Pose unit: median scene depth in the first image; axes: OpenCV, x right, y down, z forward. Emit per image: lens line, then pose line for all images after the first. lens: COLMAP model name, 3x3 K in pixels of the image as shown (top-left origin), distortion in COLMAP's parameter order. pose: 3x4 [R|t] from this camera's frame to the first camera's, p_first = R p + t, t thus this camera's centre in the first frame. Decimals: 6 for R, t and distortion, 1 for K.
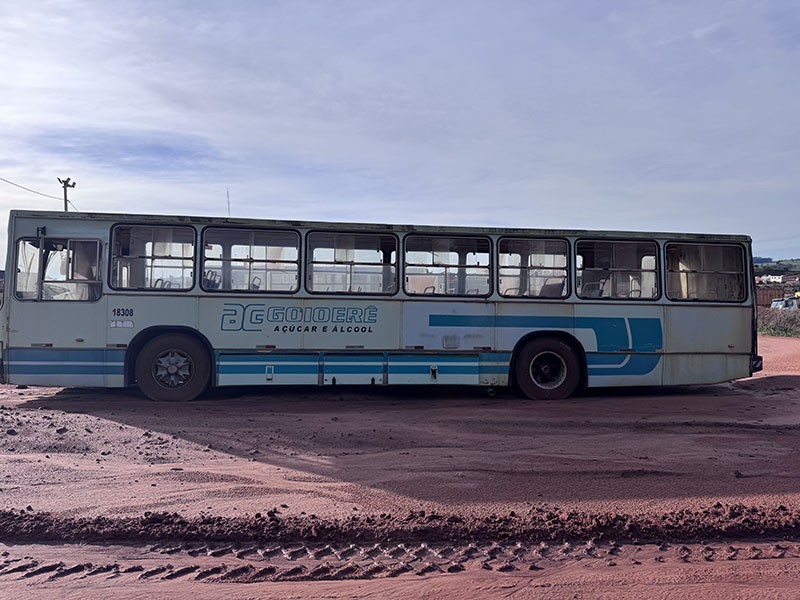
lens RADIAL K [[569.3, 0, 402.5], [0, 569.3, 300.2], [0, 0, 1]] dist [0.031356, -0.032798]
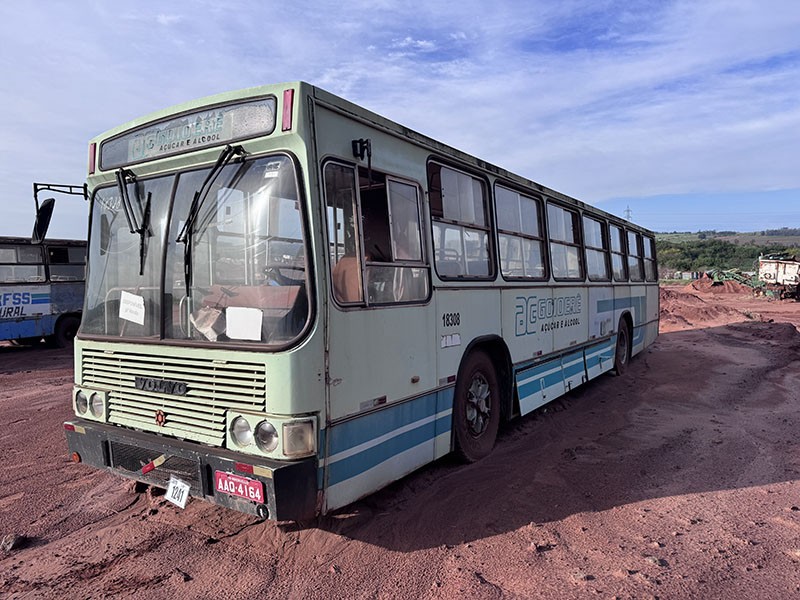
lens RADIAL K [[569.3, 0, 404.3], [0, 569.3, 300.6], [0, 0, 1]] dist [0.031356, -0.032798]
pose [[0.641560, -0.042707, 0.765883, -0.917527], [0.016726, 0.998990, 0.041694, -0.020588], [-0.766891, -0.013939, 0.641626, 0.662731]]
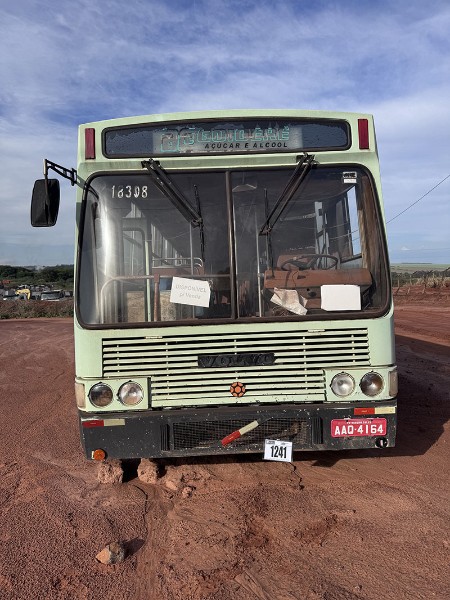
lens RADIAL K [[427.0, 0, 225.7], [0, 427.0, 297.8], [0, 0, 1]] dist [0.031356, -0.032798]
pose [[0.105524, -0.021048, 0.994194, -1.069927], [0.031632, 0.999341, 0.017799, 0.001604], [-0.993914, 0.029570, 0.106120, 1.078699]]
